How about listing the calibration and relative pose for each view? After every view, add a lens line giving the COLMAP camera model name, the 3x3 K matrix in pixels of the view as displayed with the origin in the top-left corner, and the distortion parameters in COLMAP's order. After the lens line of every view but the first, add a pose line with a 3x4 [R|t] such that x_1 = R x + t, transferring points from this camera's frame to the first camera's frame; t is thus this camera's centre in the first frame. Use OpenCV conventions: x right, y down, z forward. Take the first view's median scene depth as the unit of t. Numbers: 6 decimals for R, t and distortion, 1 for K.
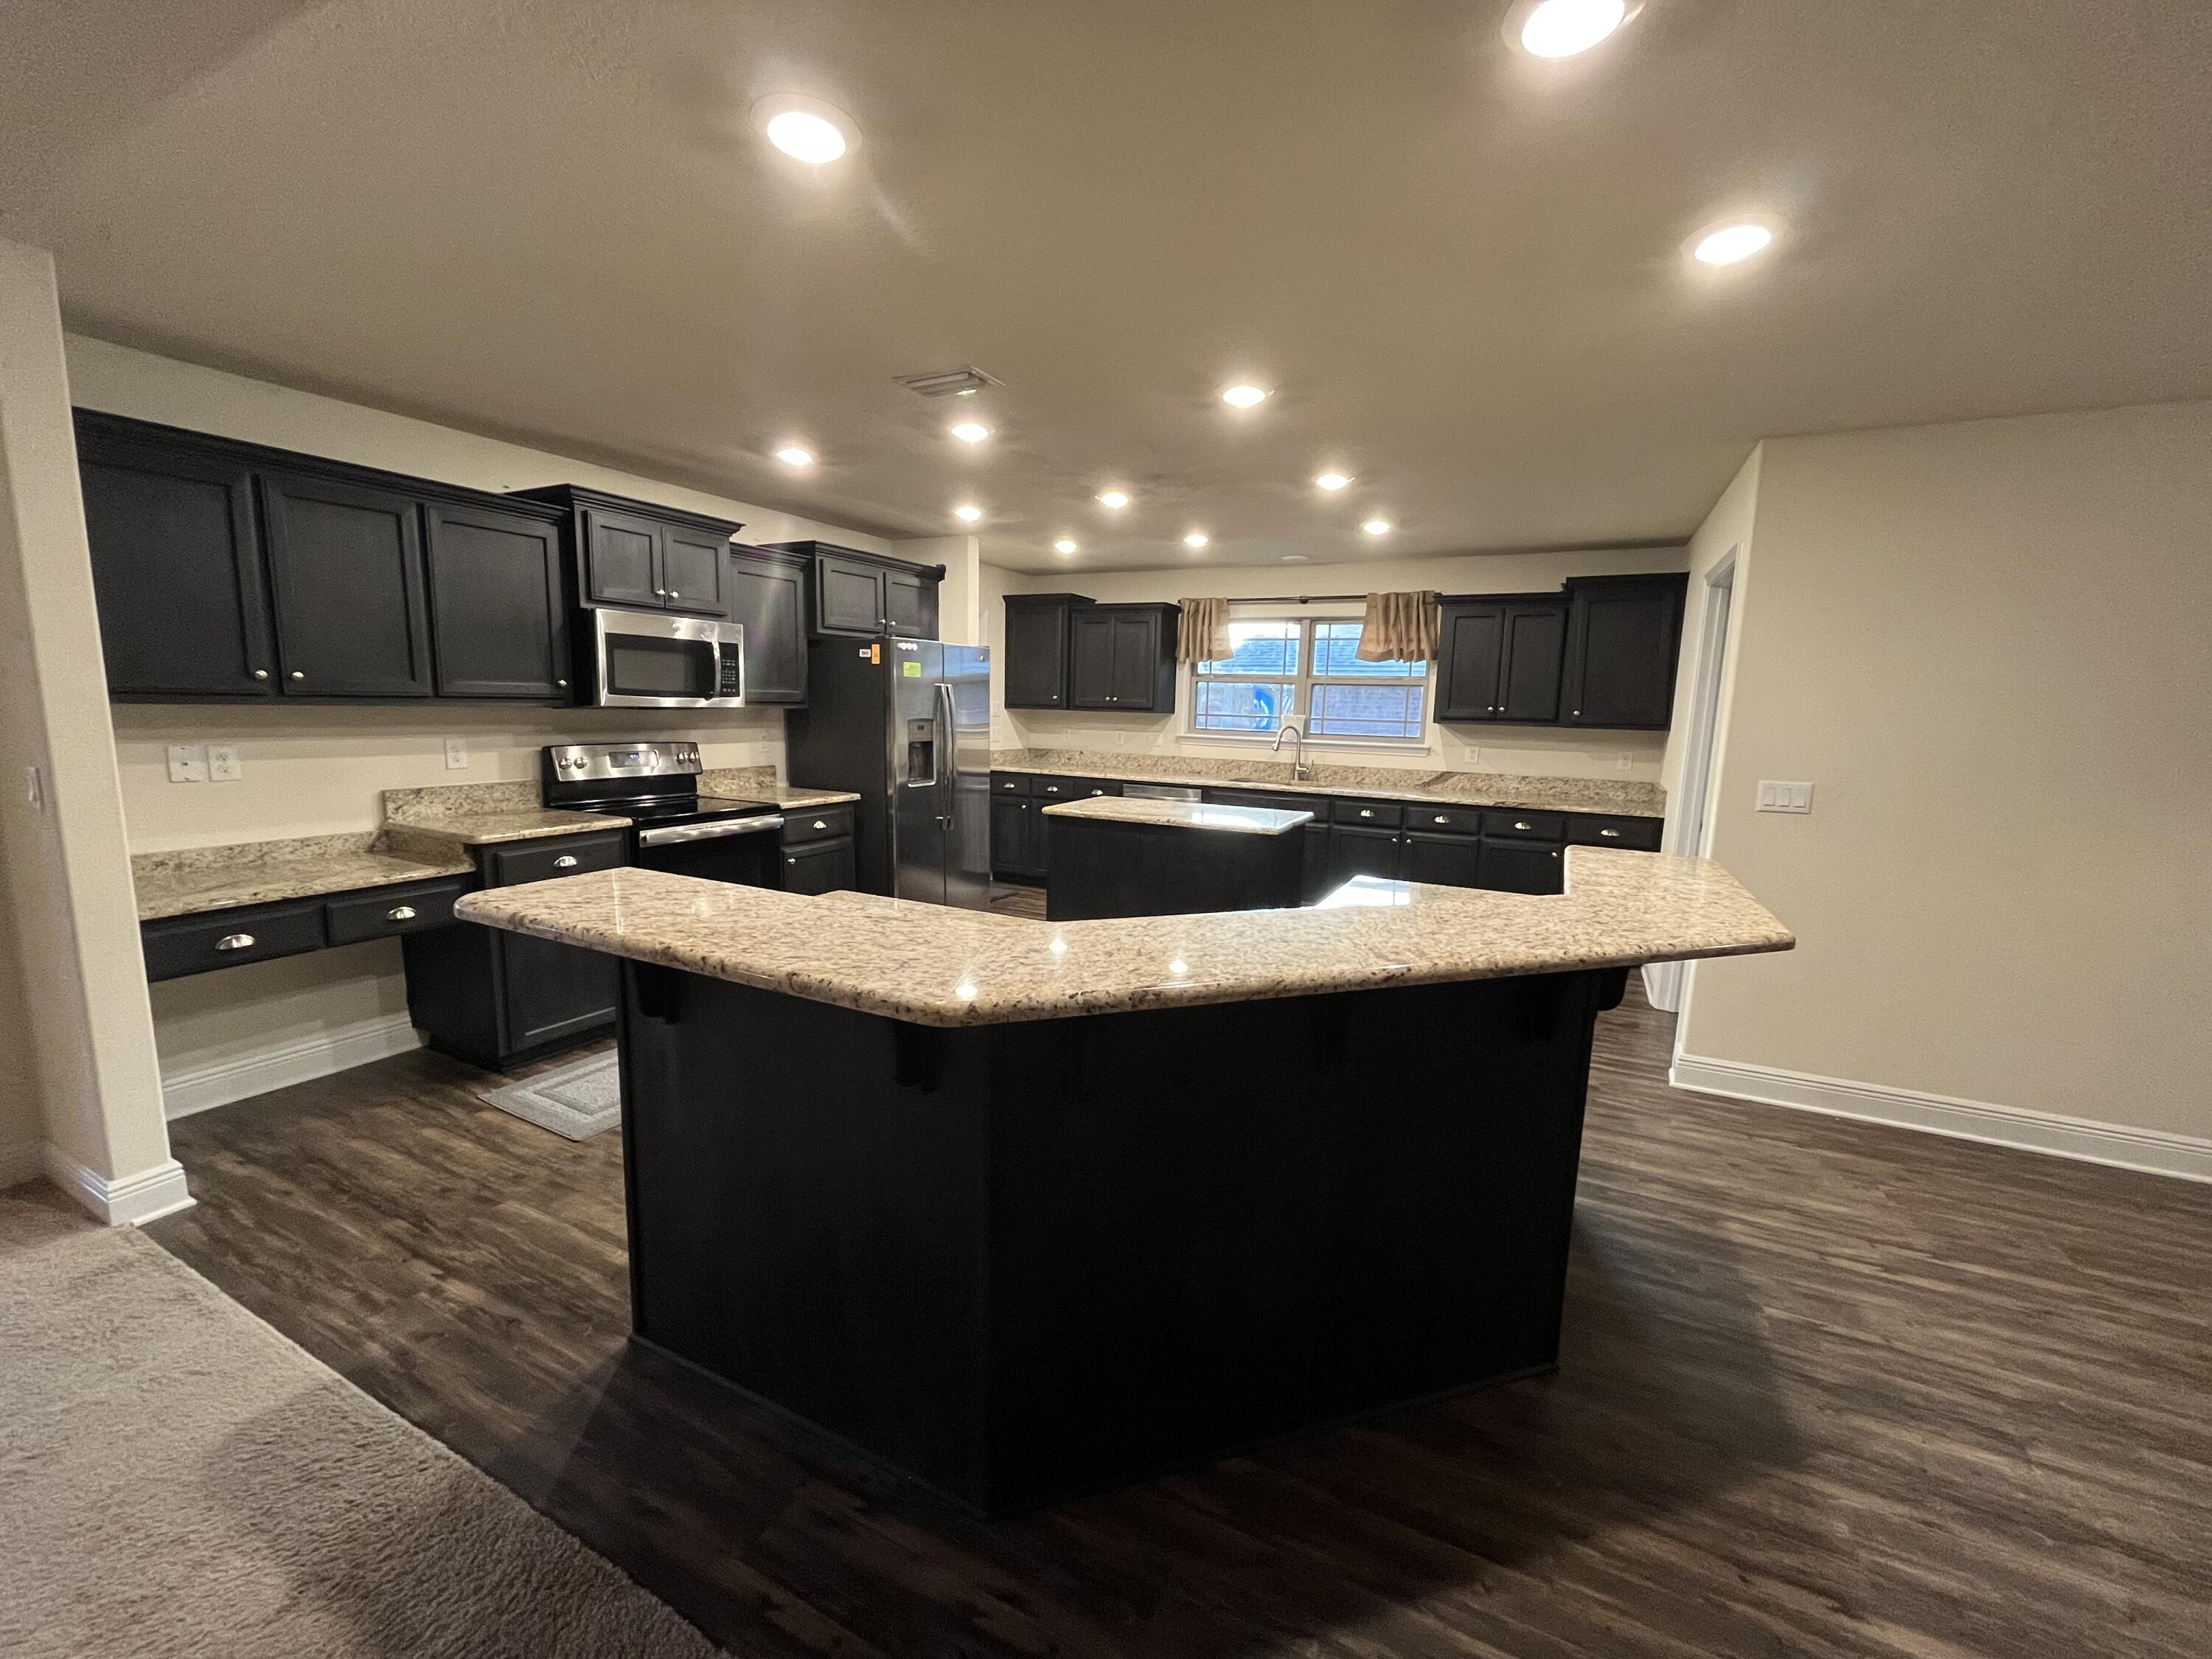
lens RADIAL K [[888.8, 0, 1112.2], [0, 888.8, 838.4], [0, 0, 1]] dist [0.000040, -0.000382]
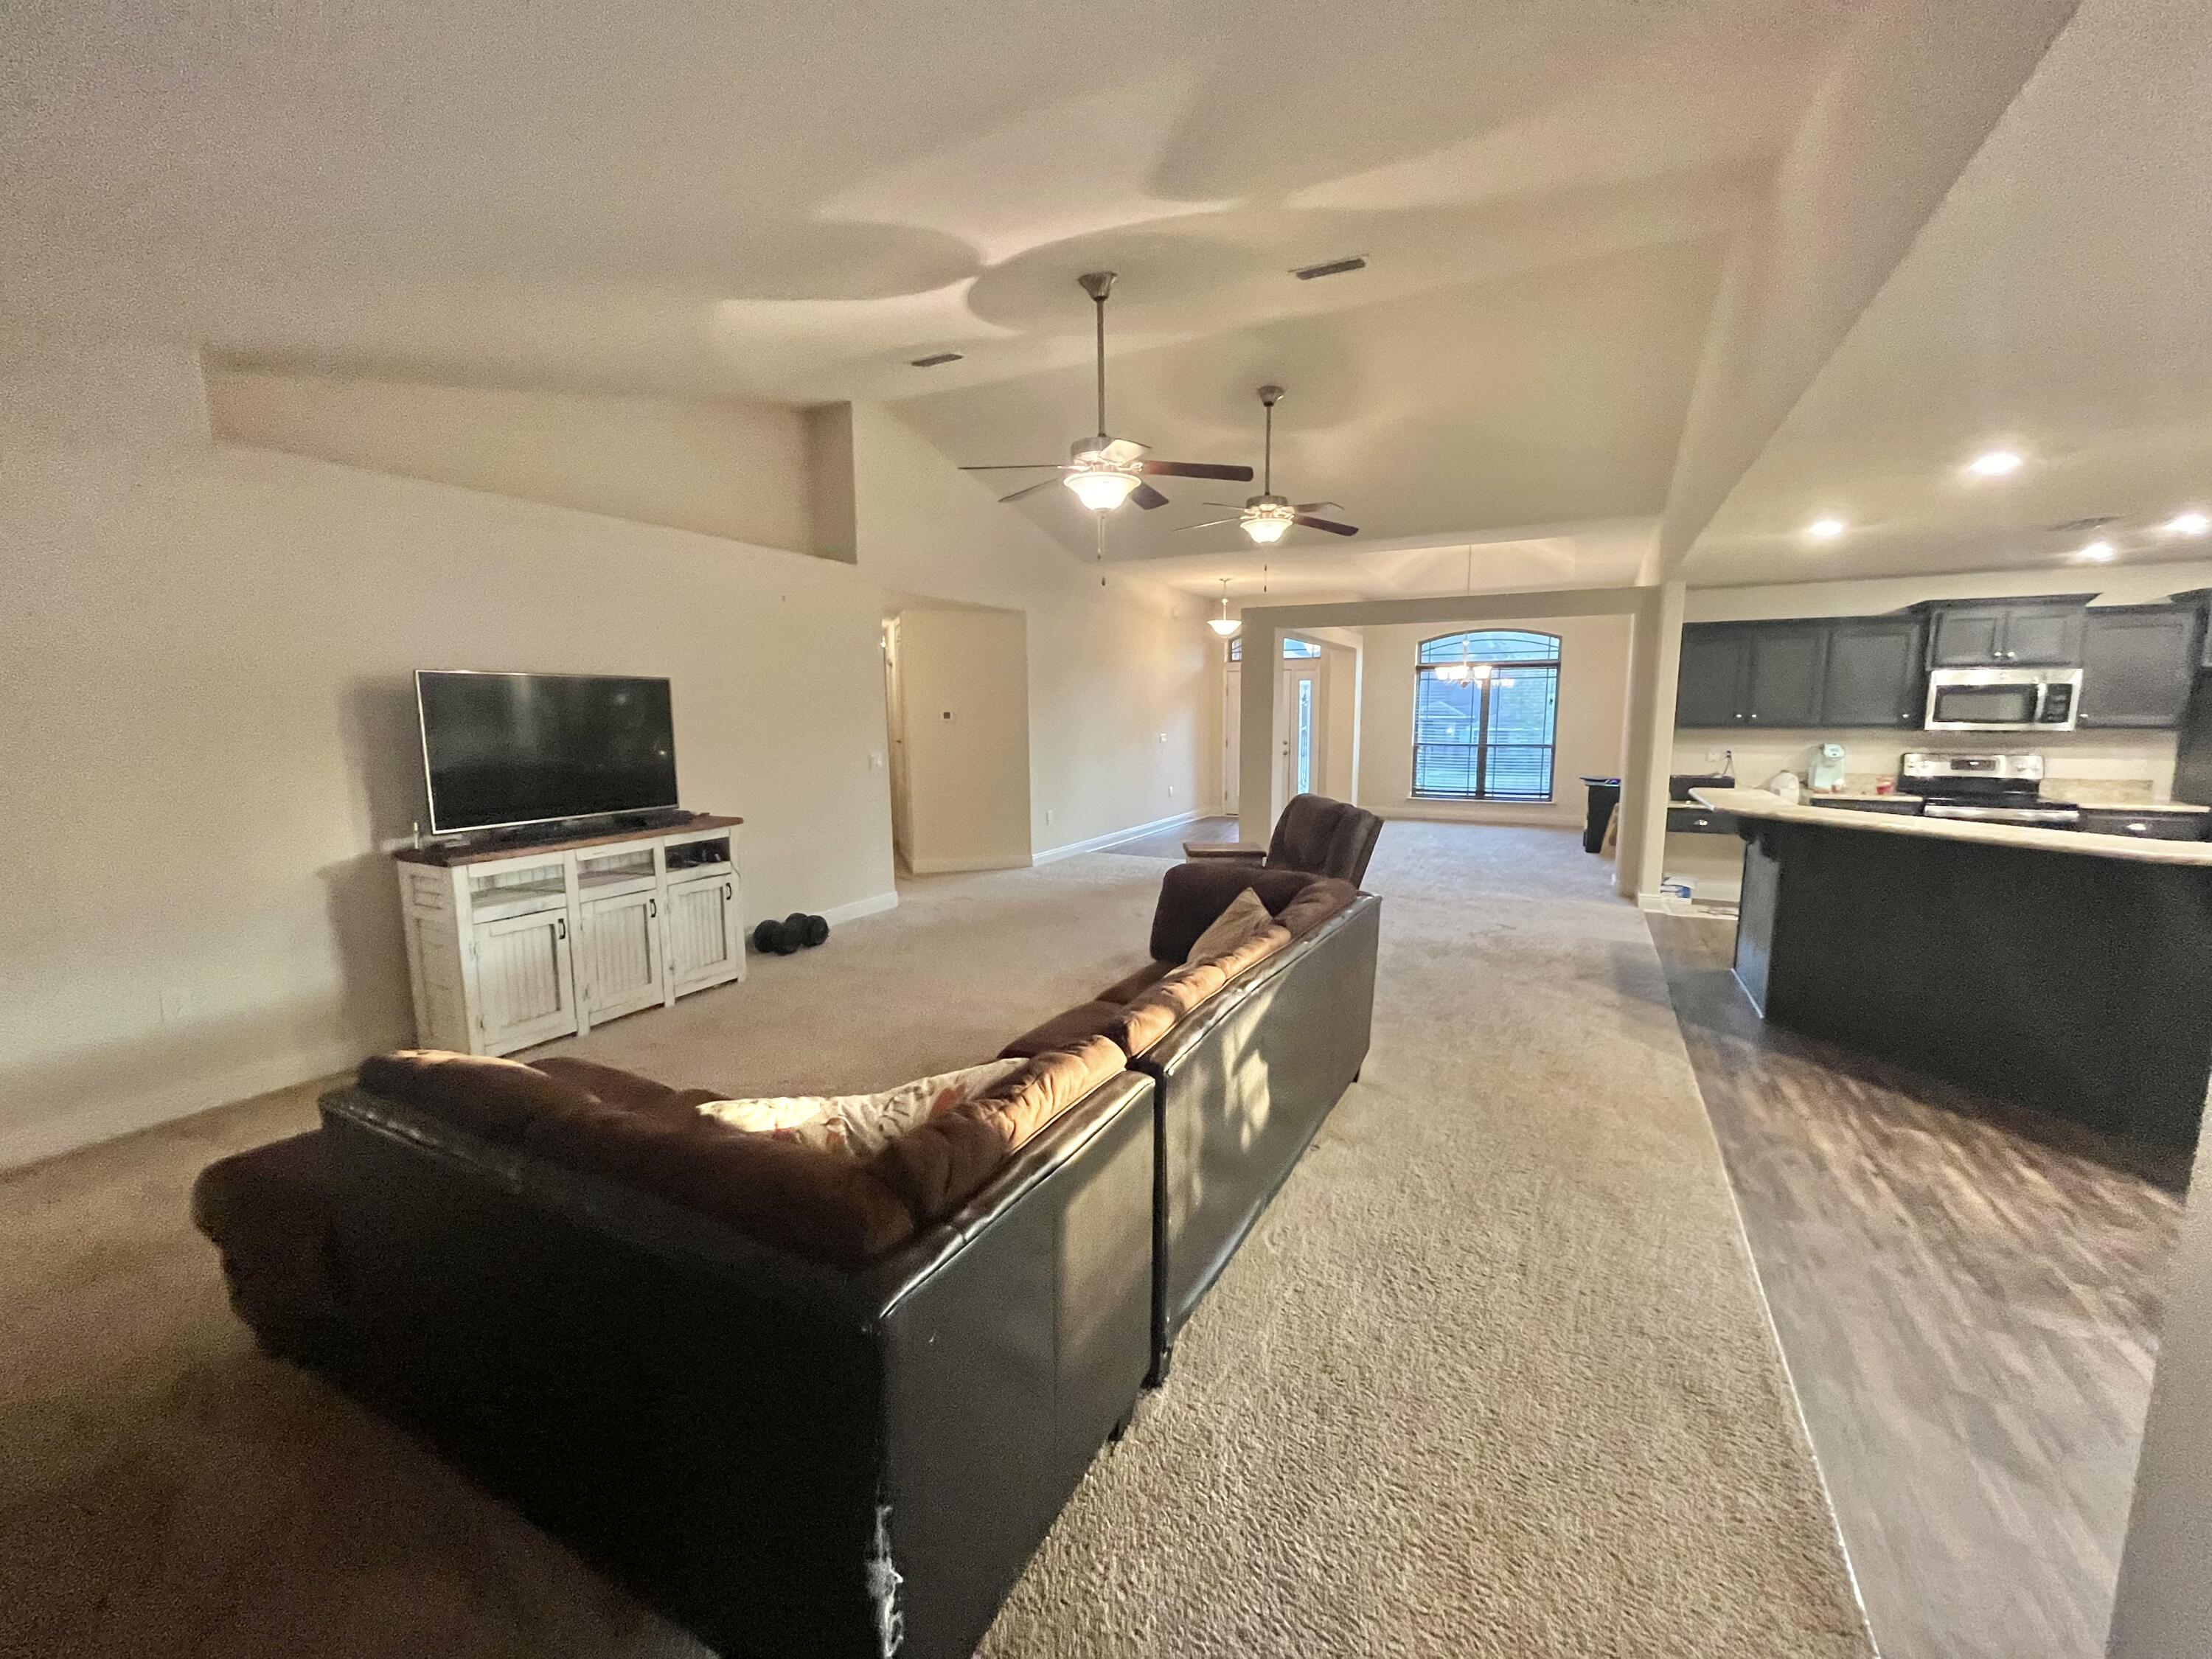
lens RADIAL K [[888.8, 0, 1102.9], [0, 888.8, 828.7], [0, 0, 1]] dist [0.000040, -0.000382]
pose [[-0.015149, 0.109536, -0.993867, 1.682806], [-0.148115, 0.982770, 0.110571, 0.115451], [0.988854, 0.148882, 0.001336, -0.737854]]
